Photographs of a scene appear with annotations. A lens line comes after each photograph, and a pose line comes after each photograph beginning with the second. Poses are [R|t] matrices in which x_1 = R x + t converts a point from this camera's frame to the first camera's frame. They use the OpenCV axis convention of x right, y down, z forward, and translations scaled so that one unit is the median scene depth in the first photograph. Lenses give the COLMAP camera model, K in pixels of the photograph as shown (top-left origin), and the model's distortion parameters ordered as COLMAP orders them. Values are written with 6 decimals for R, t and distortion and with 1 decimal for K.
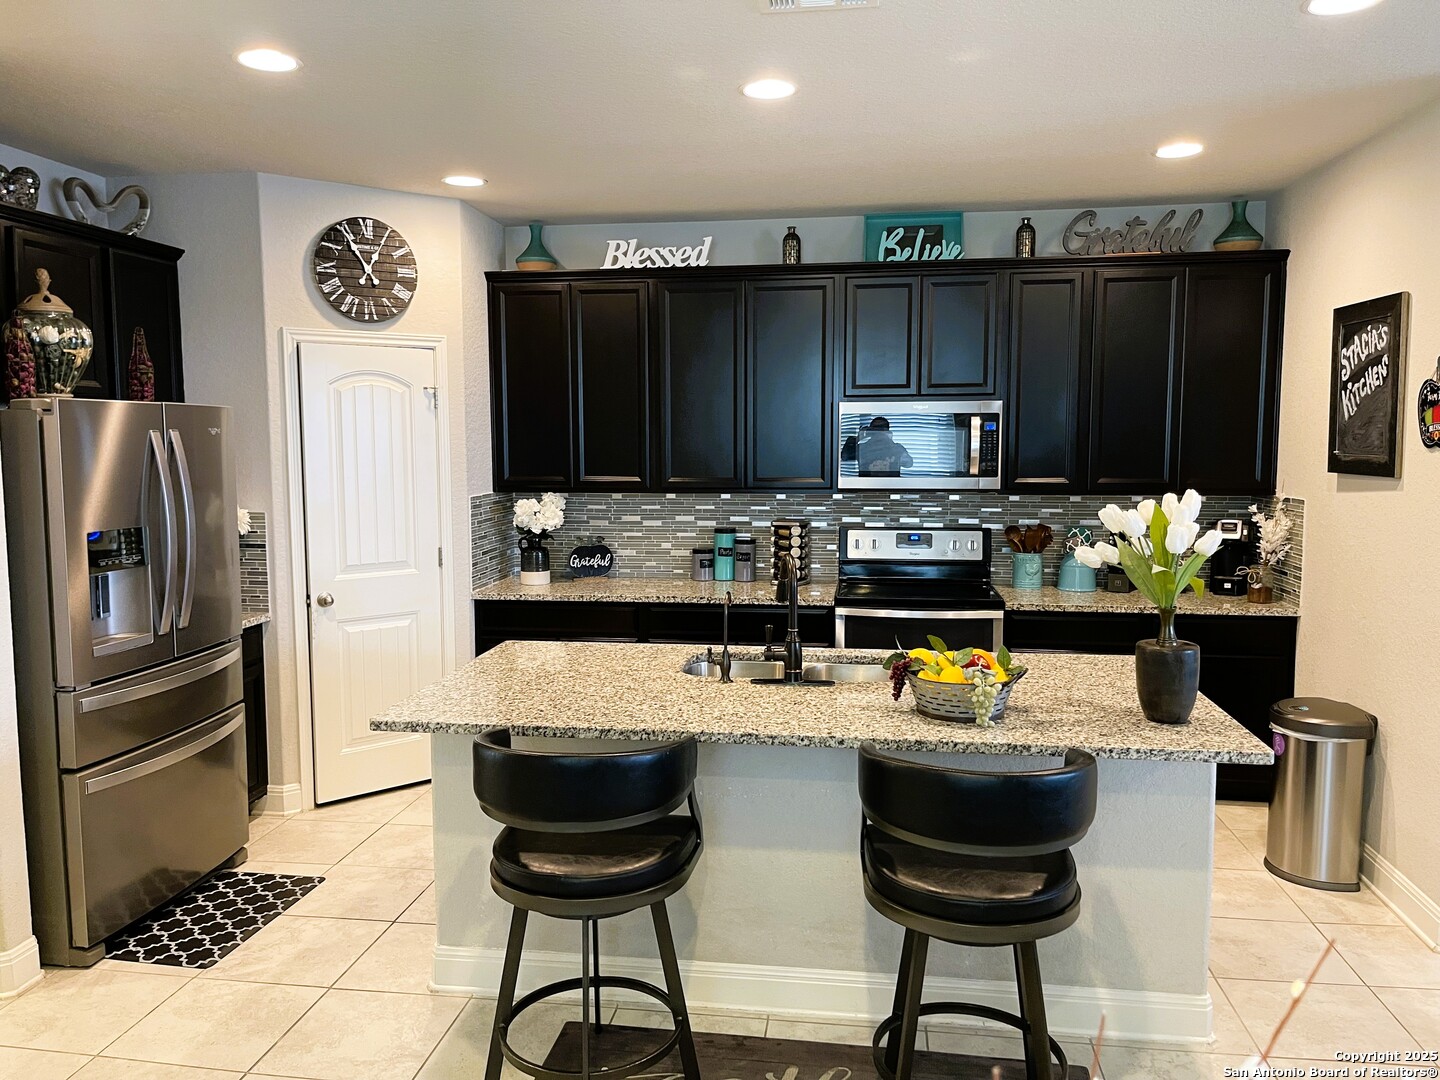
lens RADIAL K [[1090.9, 0, 714.4], [0, 1090.9, 539.9], [0, 0, 1]] dist [0.060176, -0.074057]
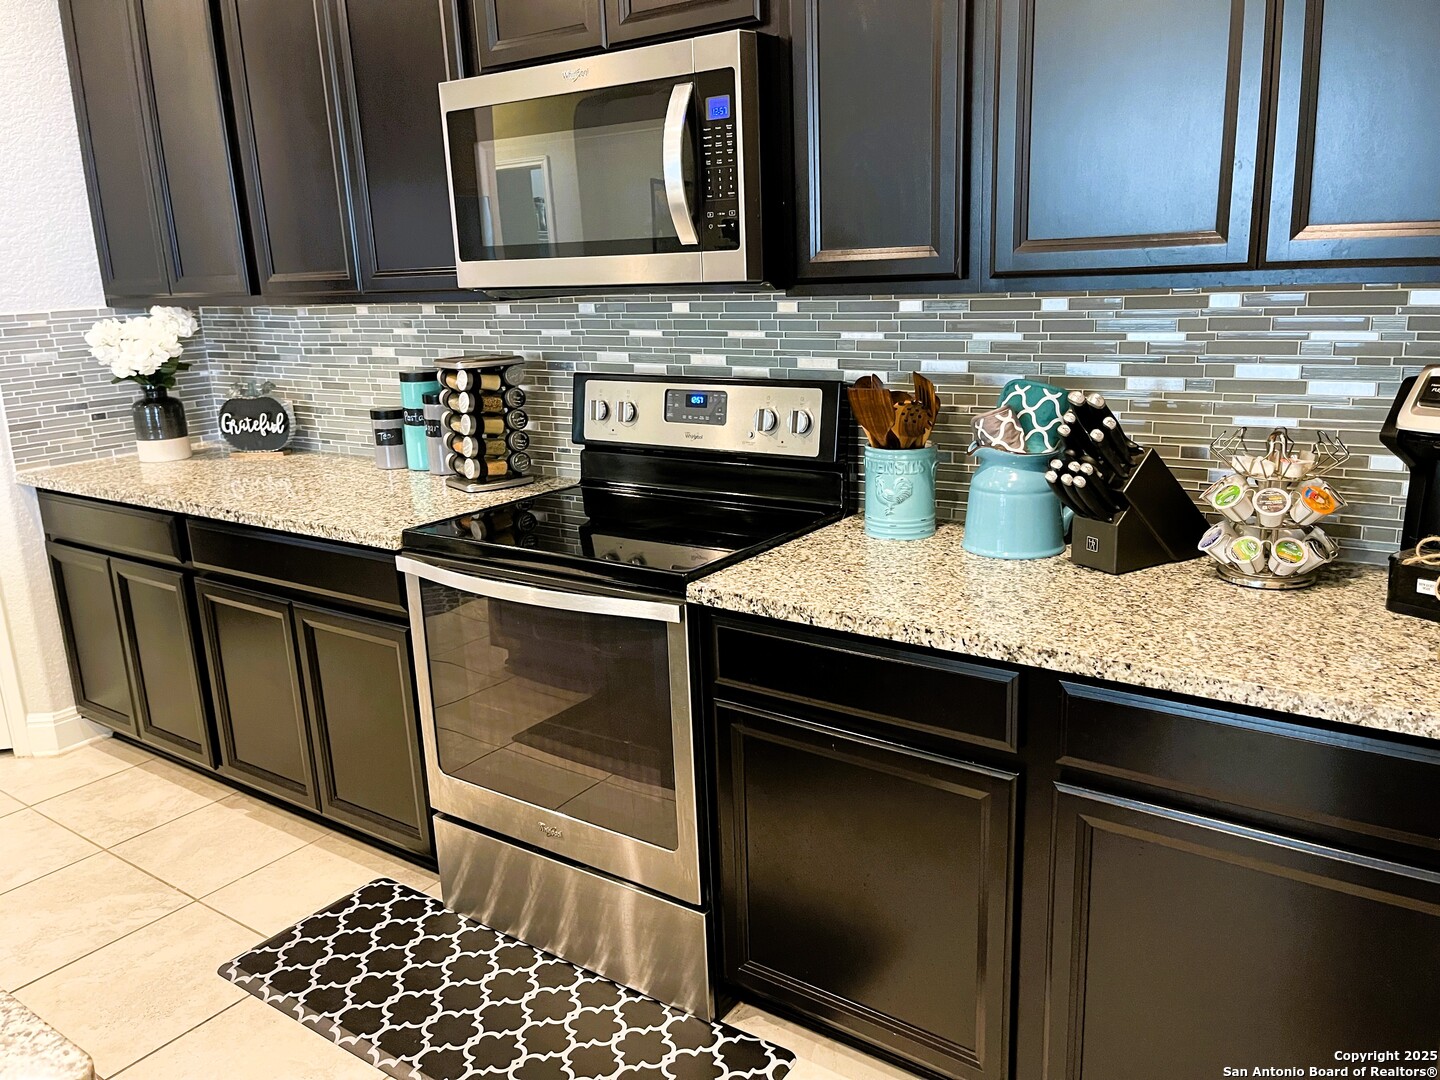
lens RADIAL K [[1090.9, 0, 729.7], [0, 1090.9, 540.6], [0, 0, 1]] dist [0.060176, -0.074057]
pose [[0.892545, 0.080154, -0.443777, 0.408405], [-0.008830, 0.986995, 0.160509, -0.017518], [0.450871, -0.139343, 0.881645, 0.614224]]
